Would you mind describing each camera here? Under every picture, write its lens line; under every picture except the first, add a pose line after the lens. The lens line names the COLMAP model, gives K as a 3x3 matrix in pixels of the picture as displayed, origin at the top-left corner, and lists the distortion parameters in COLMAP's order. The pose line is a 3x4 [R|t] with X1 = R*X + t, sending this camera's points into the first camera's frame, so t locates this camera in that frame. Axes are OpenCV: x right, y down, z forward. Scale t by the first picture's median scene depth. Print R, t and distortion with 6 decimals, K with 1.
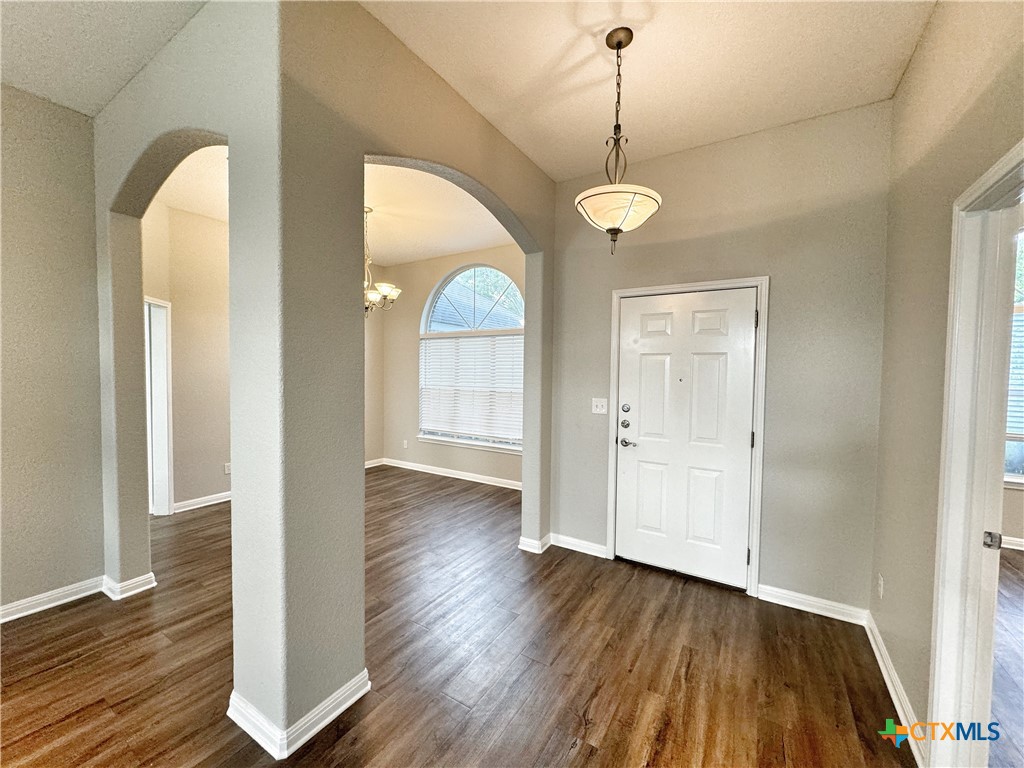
lens RADIAL K [[407.0, 0, 513.5], [0, 407.0, 384.1], [0, 0, 1]] dist [-0.001653, 0.000461]
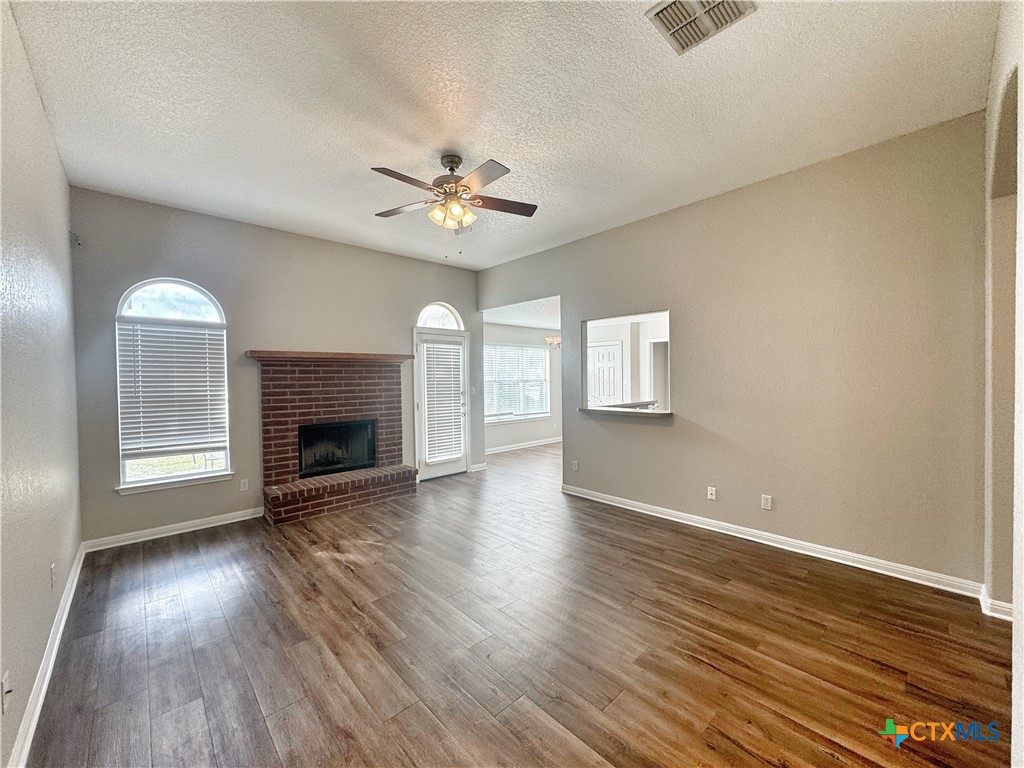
lens RADIAL K [[407.0, 0, 510.7], [0, 407.0, 386.0], [0, 0, 1]] dist [-0.001653, 0.000461]
pose [[-0.264418, 0.012629, -0.964326, 0.183535], [-0.024569, 0.999502, 0.019826, 0.013097], [0.964095, 0.028935, -0.263976, 0.157935]]
